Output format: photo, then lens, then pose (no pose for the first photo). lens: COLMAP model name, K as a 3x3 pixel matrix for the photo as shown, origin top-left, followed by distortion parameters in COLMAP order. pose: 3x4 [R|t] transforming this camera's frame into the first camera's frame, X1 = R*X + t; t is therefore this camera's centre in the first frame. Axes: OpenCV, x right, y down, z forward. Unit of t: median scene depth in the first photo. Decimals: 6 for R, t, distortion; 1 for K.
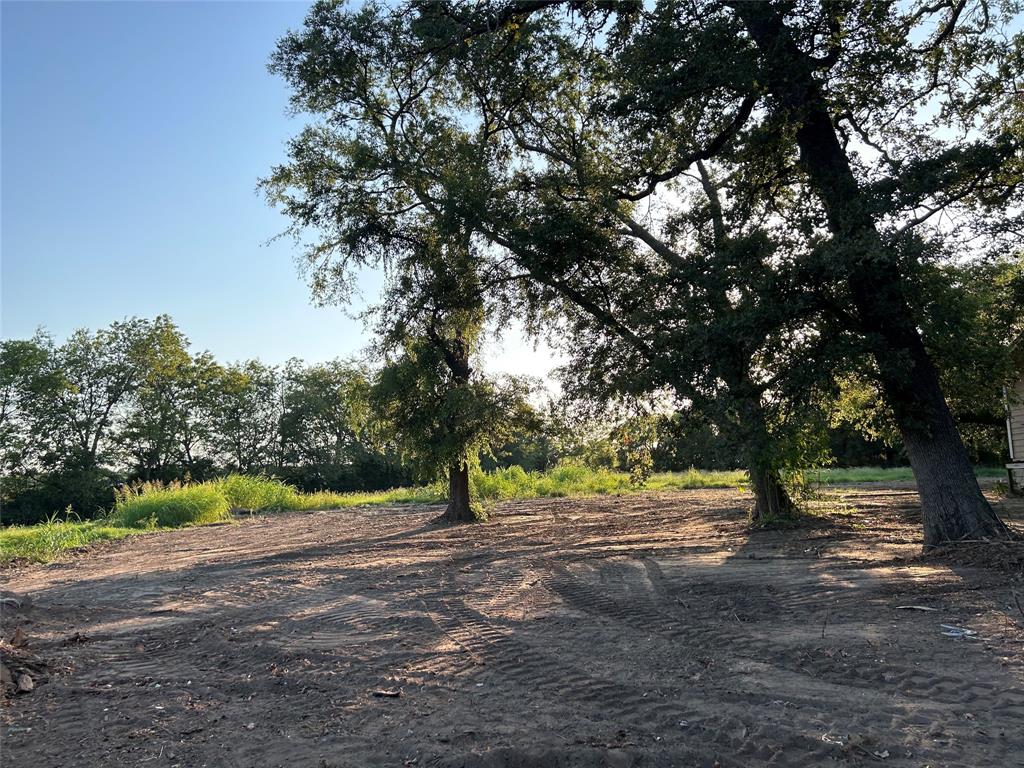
lens RADIAL K [[769.2, 0, 515.3], [0, 769.2, 363.7], [0, 0, 1]] dist [0.074777, -0.081943]
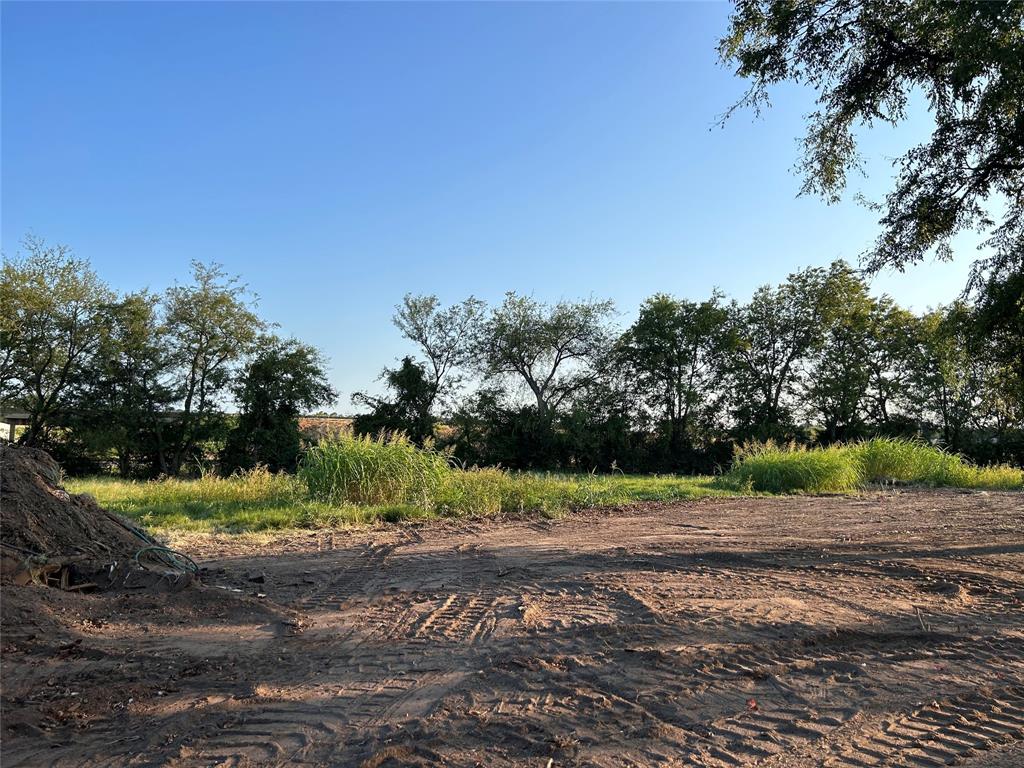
lens RADIAL K [[769.2, 0, 515.3], [0, 769.2, 363.7], [0, 0, 1]] dist [0.074777, -0.081943]
pose [[0.608556, -0.033164, -0.792818, 0.053980], [0.077215, 0.996860, 0.017570, 0.016846], [0.789745, -0.071910, 0.609206, 0.159236]]
